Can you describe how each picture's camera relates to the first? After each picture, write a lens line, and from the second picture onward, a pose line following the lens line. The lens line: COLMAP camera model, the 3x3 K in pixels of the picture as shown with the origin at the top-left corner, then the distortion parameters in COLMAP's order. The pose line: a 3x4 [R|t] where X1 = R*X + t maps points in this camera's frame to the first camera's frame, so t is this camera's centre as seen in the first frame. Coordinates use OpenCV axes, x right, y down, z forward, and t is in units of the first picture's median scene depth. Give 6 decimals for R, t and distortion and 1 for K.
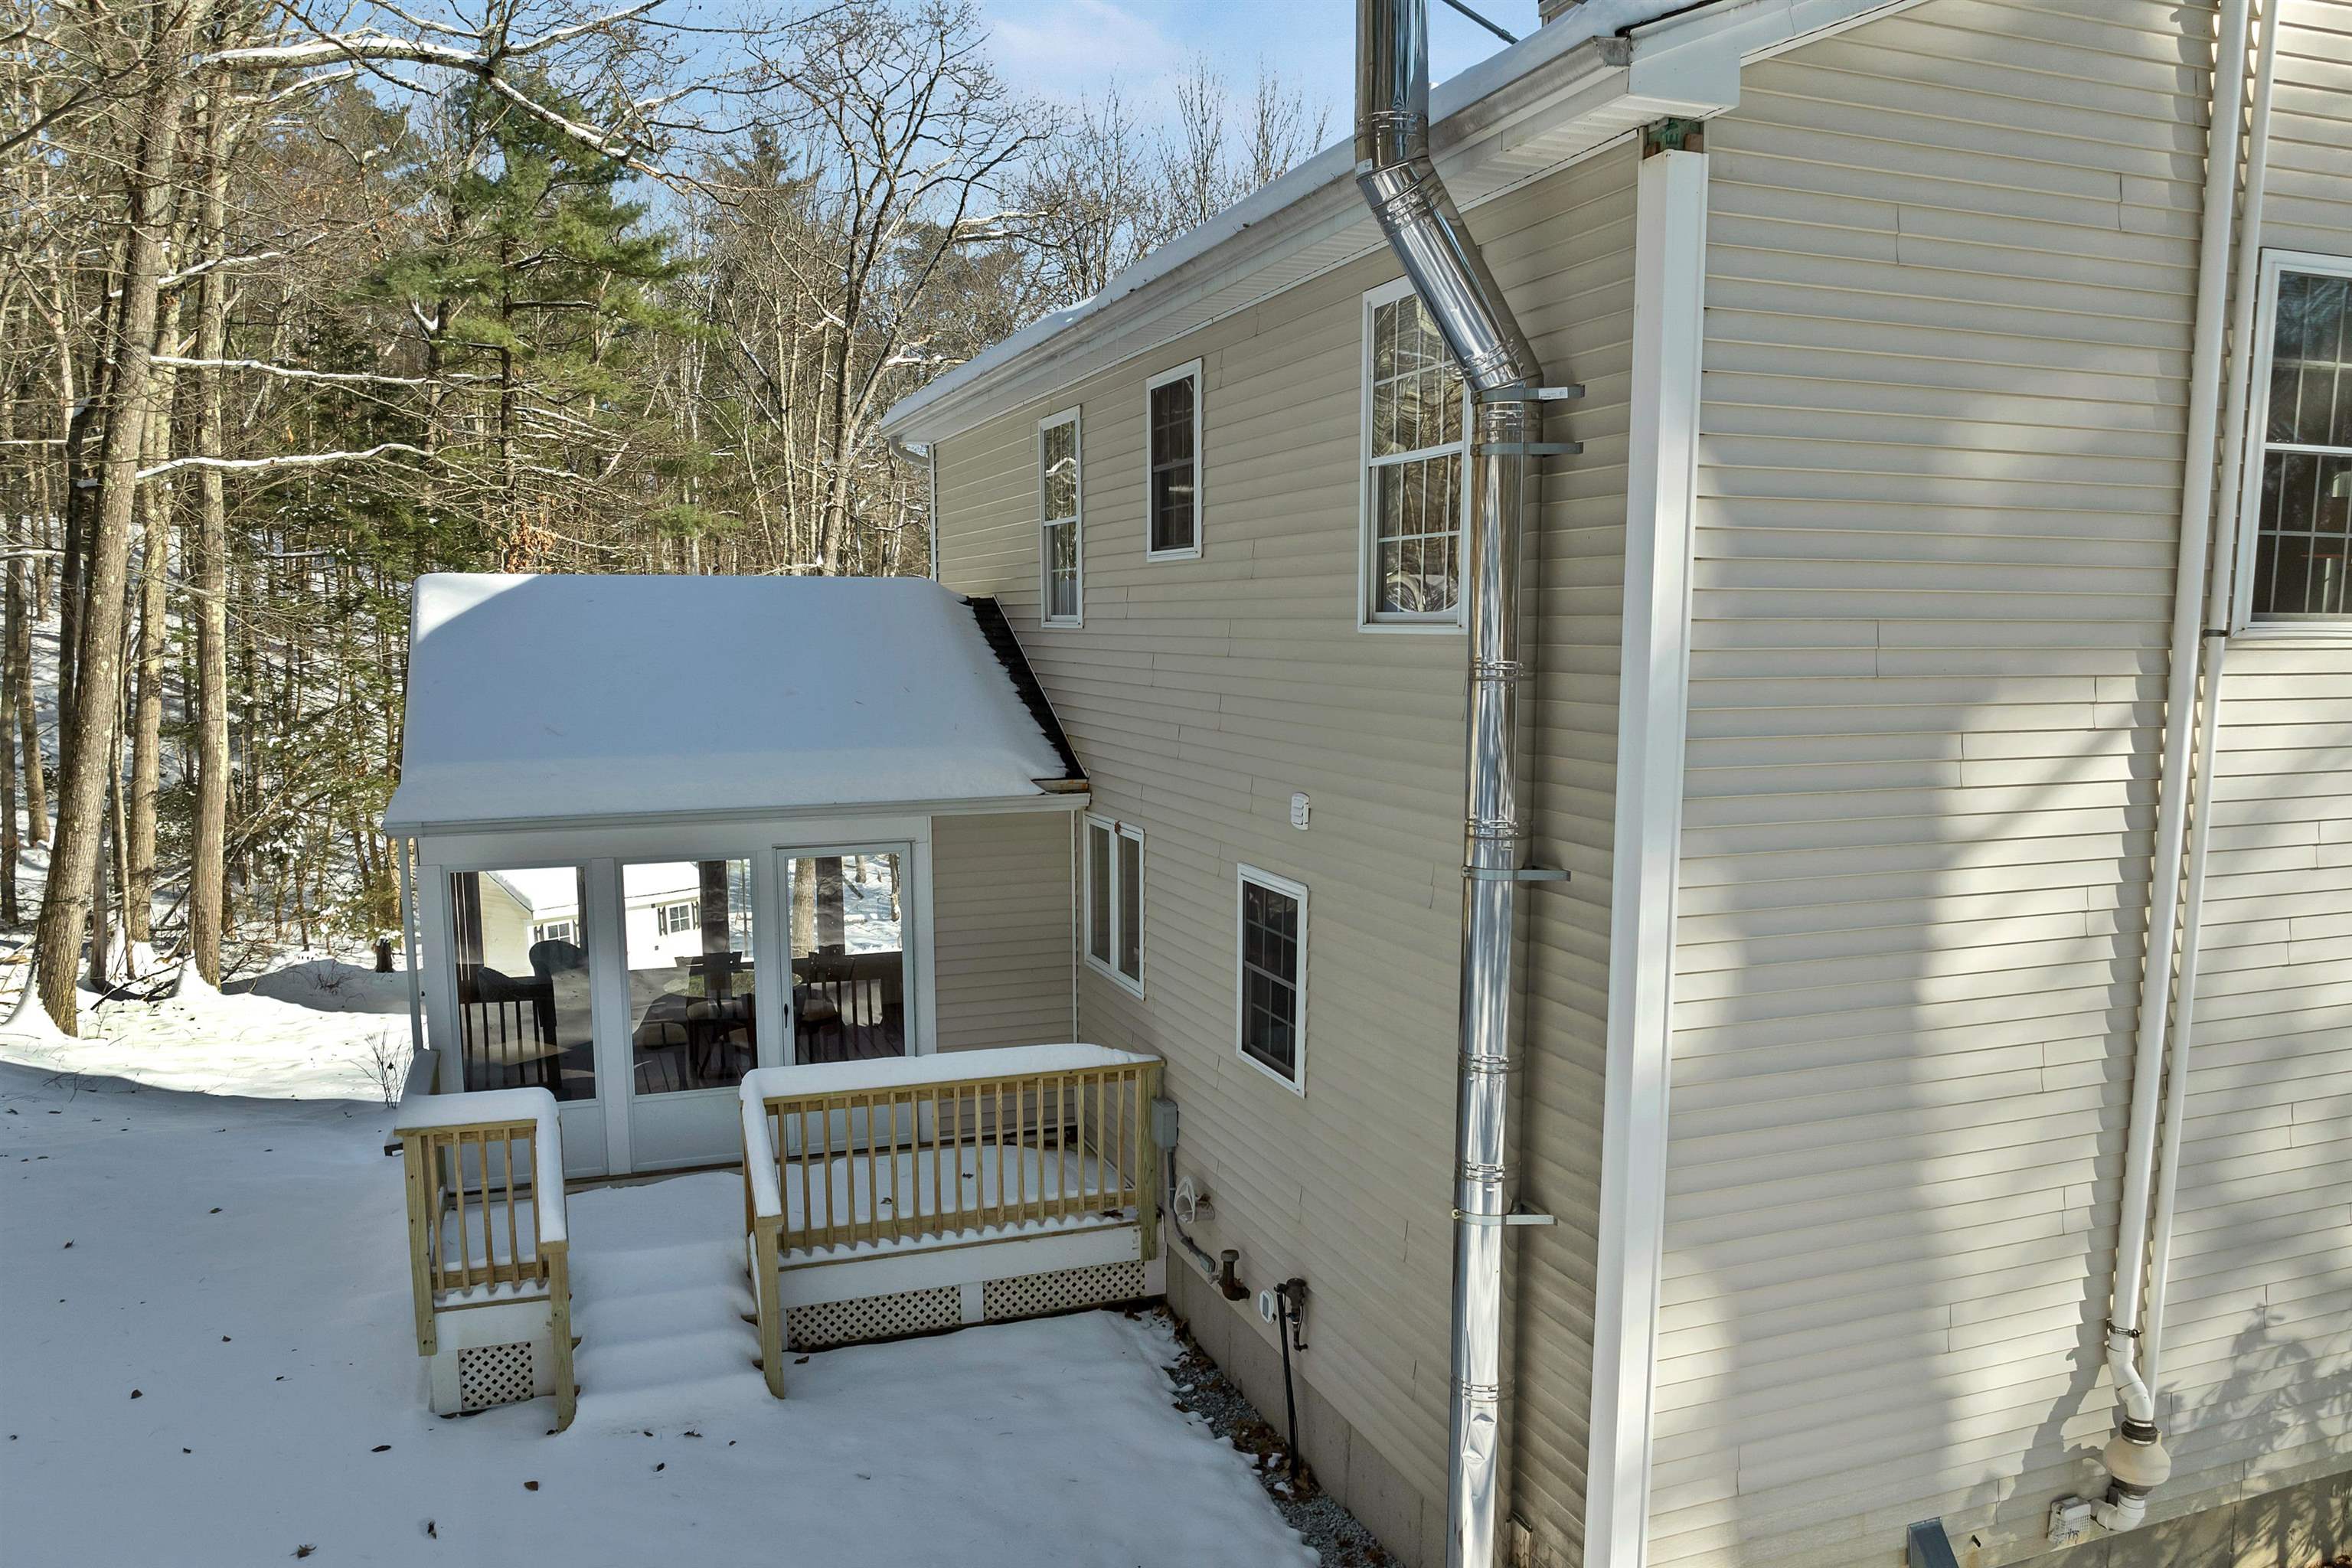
lens RADIAL K [[1692.9, 0, 1176.7], [0, 1692.9, 864.9], [0, 0, 1]] dist [-0.033657, 0.002485]
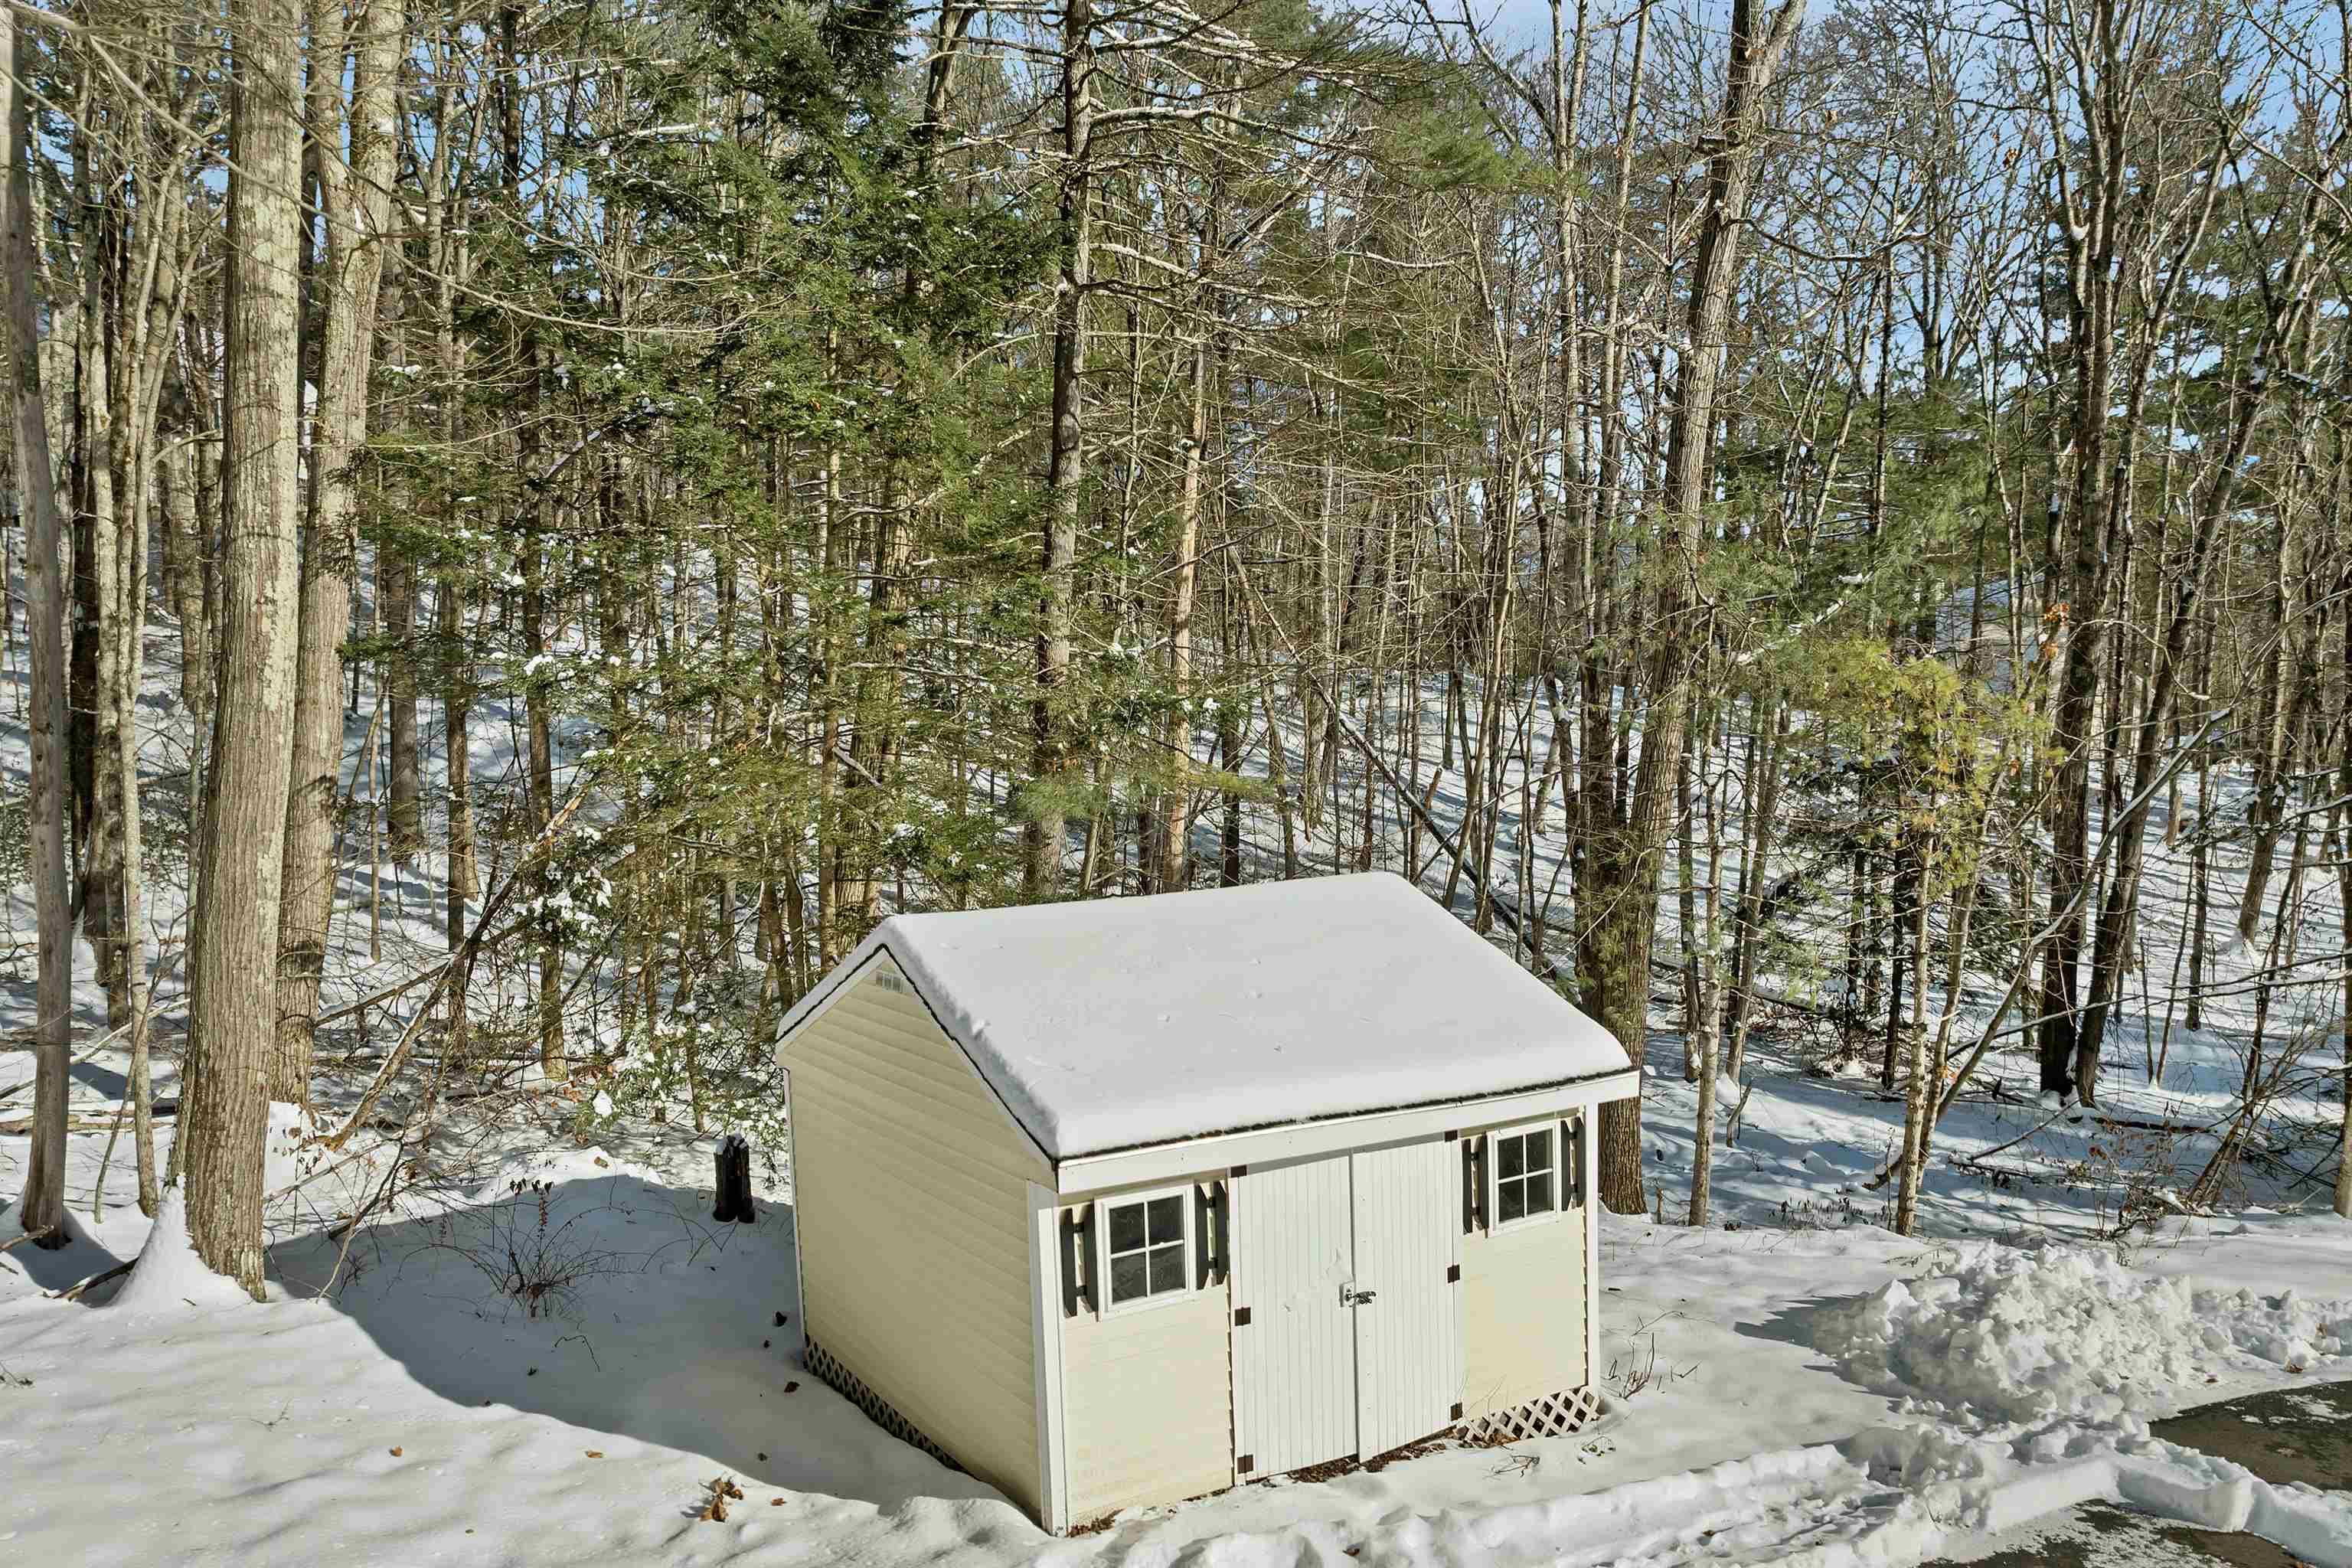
lens RADIAL K [[1692.9, 0, 1176.7], [0, 1692.9, 864.9], [0, 0, 1]] dist [-0.033657, 0.002485]
pose [[0.946057, 0.021023, -0.323319, -0.259274], [-0.041170, 0.997604, -0.055599, -0.004166], [0.321375, 0.065911, 0.944655, 0.696961]]
